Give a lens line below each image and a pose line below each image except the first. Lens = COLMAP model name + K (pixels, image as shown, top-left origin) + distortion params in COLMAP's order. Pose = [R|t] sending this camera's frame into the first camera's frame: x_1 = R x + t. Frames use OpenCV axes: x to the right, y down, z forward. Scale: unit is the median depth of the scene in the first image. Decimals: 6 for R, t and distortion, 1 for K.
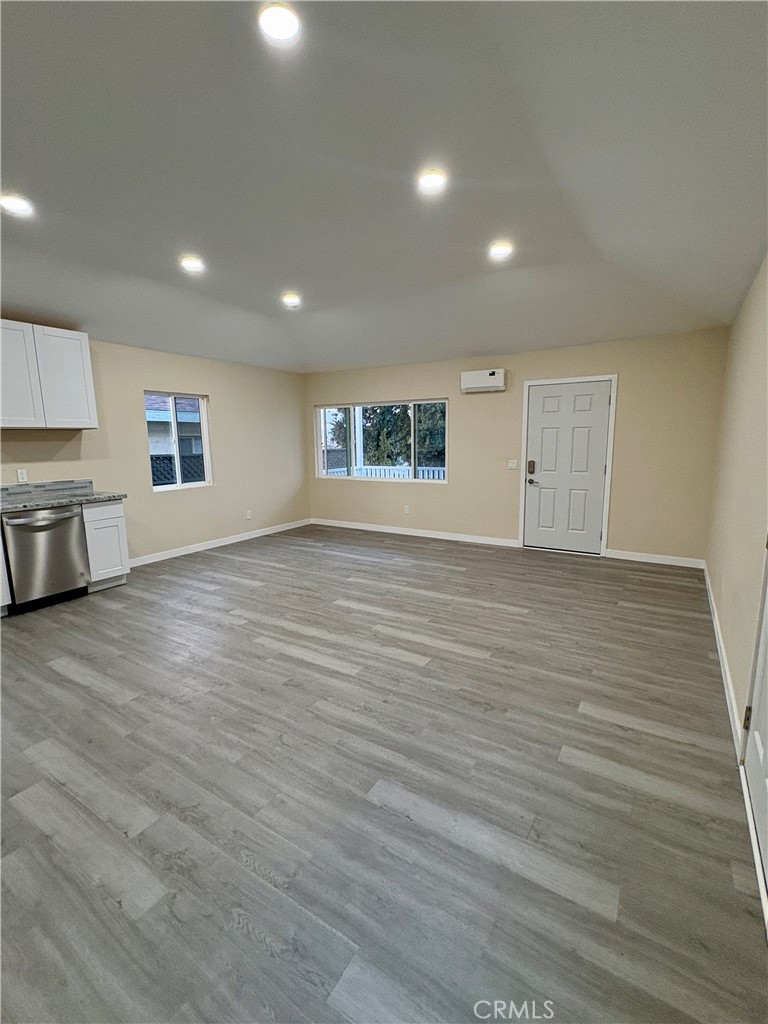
lens RADIAL K [[455.4, 0, 384.0], [0, 455.4, 512.0], [0, 0, 1]] dist [0.000701, 0.000076]
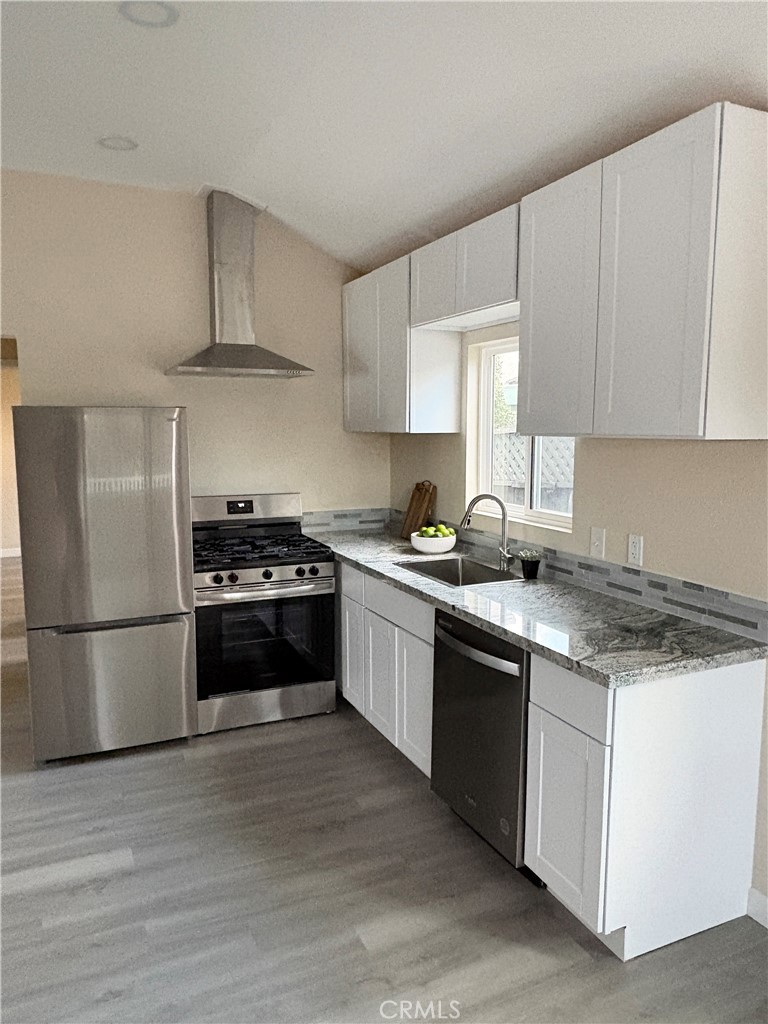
lens RADIAL K [[704.3, 0, 384.0], [0, 704.3, 512.0], [0, 0, 1]] dist [0.001605, 0.002408]
pose [[-0.548229, 0.117211, -0.828074, -0.201511], [-0.129172, 0.966382, 0.222307, -0.282643], [0.826293, 0.228840, -0.514658, 1.442415]]
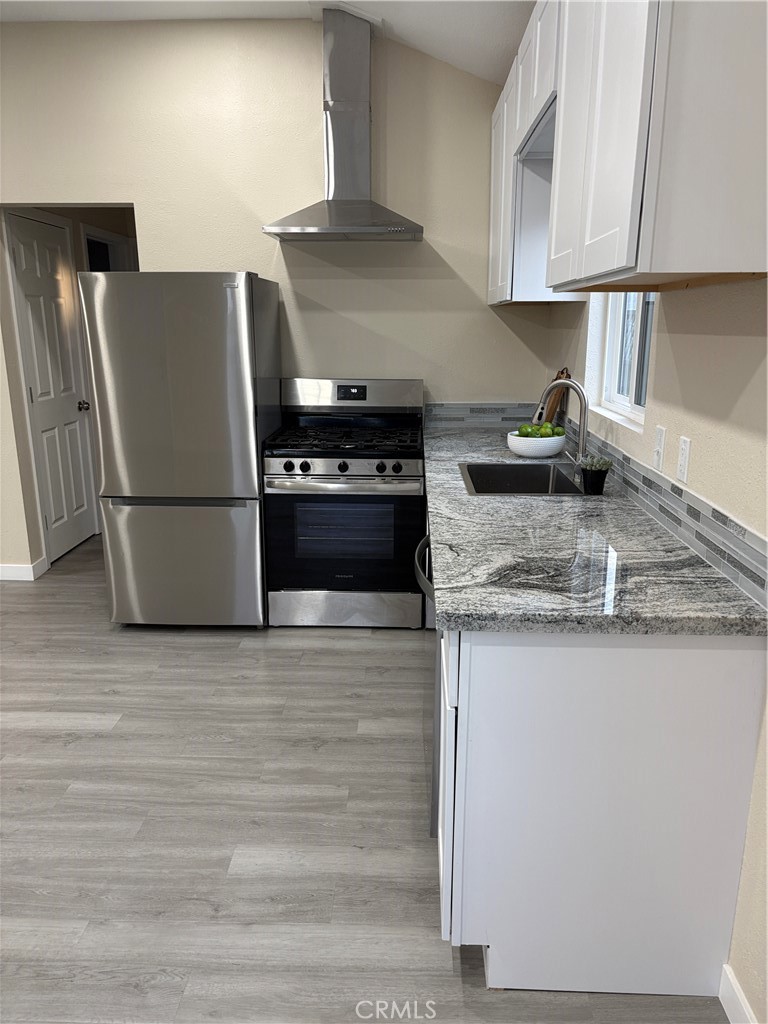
lens RADIAL K [[767.0, 0, 384.0], [0, 767.0, 512.0], [0, 0, 1]] dist [0.028401, -0.005140]
pose [[-0.861401, 0.135446, -0.489534, -0.515808], [-0.071027, 0.922198, 0.380138, -0.274370], [0.502935, 0.362222, -0.784762, 1.643883]]
